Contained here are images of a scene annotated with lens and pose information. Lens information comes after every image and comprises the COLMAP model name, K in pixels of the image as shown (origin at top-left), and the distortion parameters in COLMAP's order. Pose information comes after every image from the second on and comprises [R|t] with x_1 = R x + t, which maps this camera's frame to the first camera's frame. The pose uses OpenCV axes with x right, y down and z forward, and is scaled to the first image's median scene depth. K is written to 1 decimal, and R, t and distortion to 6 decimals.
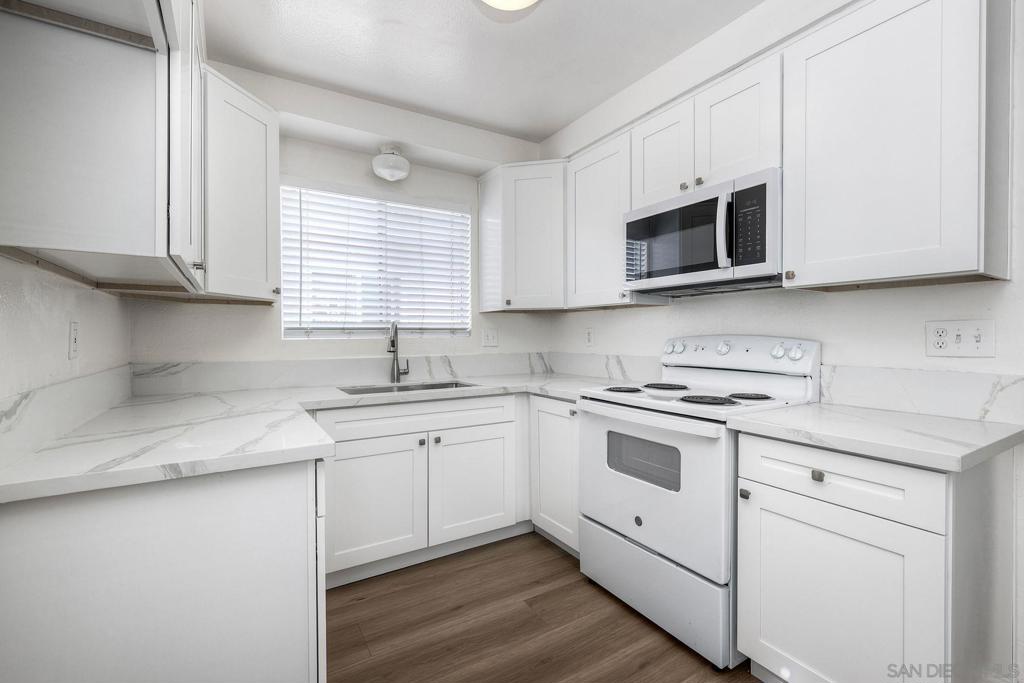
lens RADIAL K [[449.0, 0, 515.7], [0, 449.0, 339.6], [0, 0, 1]] dist [0.002137, 0.000184]
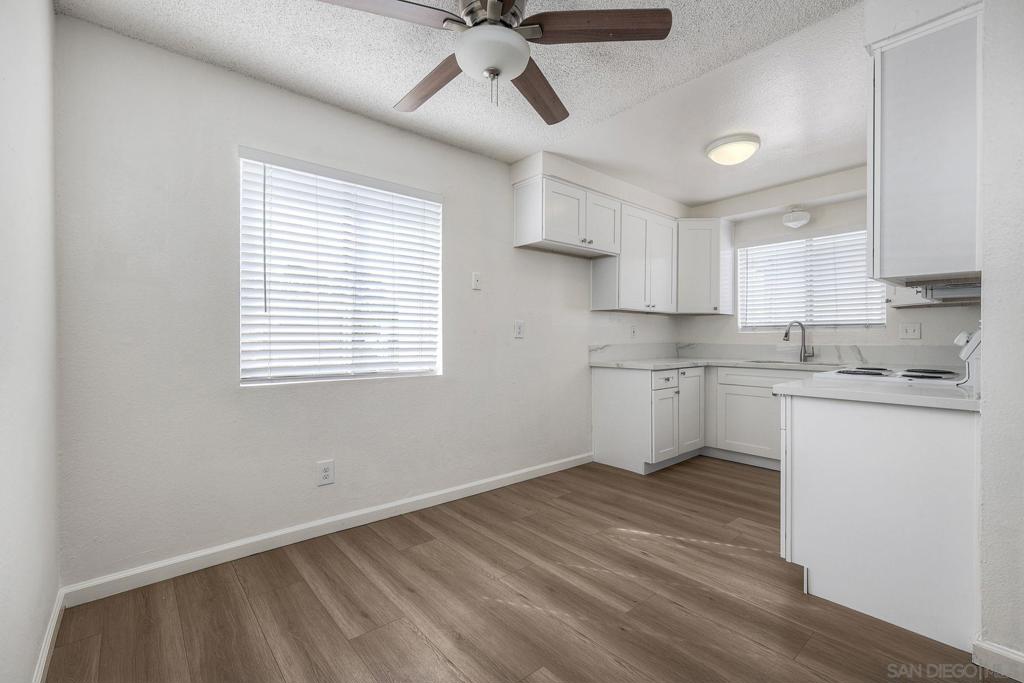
lens RADIAL K [[448.4, 0, 513.4], [0, 448.4, 339.3], [0, 0, 1]] dist [0.004472, -0.000085]
pose [[0.146799, 0.007042, -0.989141, 1.165591], [-0.008951, 0.999943, 0.005791, 0.023822], [0.989126, 0.008003, 0.146854, -0.177866]]
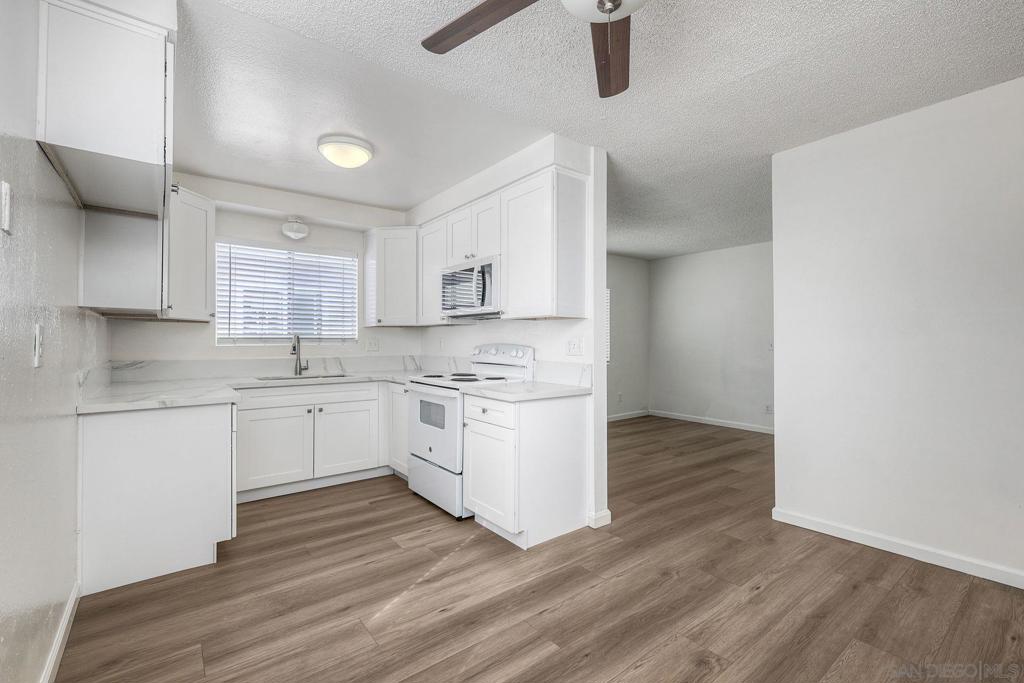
lens RADIAL K [[449.0, 0, 515.7], [0, 449.0, 339.6], [0, 0, 1]] dist [0.002137, 0.000184]
pose [[0.994231, 0.003872, 0.107195, 0.311257], [-0.002314, 0.999890, -0.014653, -0.000819], [-0.107240, 0.014320, 0.994130, -0.593231]]
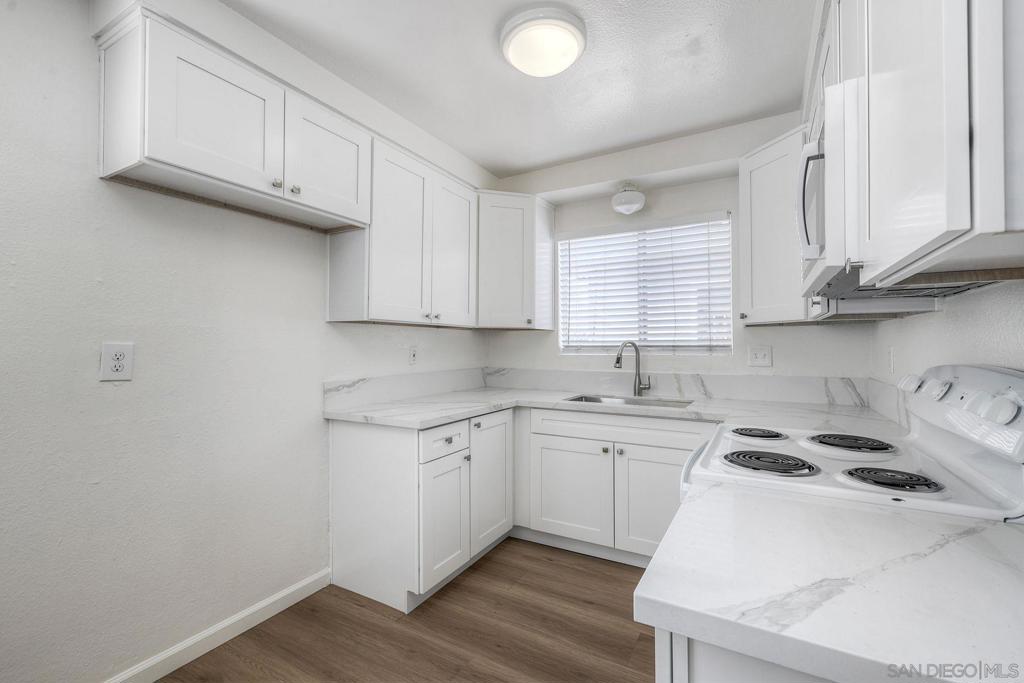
lens RADIAL K [[446.2, 0, 517.2], [0, 446.2, 339.4], [0, 0, 1]] dist [-0.000211, -0.000596]
pose [[0.480839, -0.008244, -0.876770, 0.599524], [-0.007627, 0.999879, -0.013584, -0.027502], [0.876776, 0.013219, 0.480718, 0.244668]]
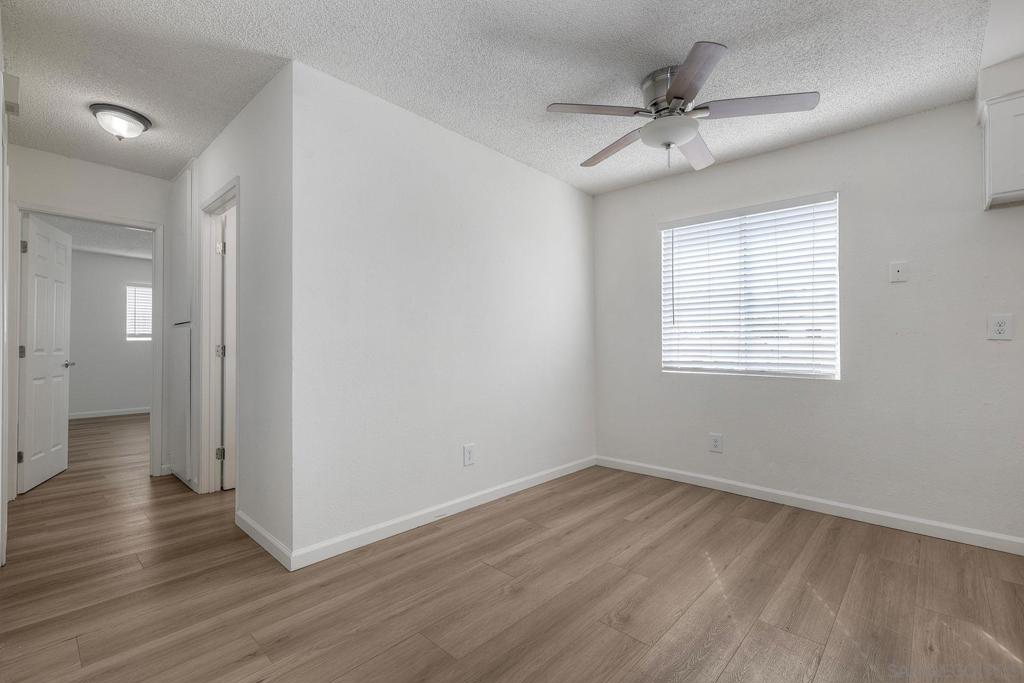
lens RADIAL K [[449.0, 0, 515.7], [0, 449.0, 339.6], [0, 0, 1]] dist [0.002137, 0.000184]
pose [[-0.966026, 0.002740, -0.258429, 1.025833], [0.003176, 0.999994, -0.001270, 0.025467], [0.258424, -0.002048, -0.966029, 0.720907]]
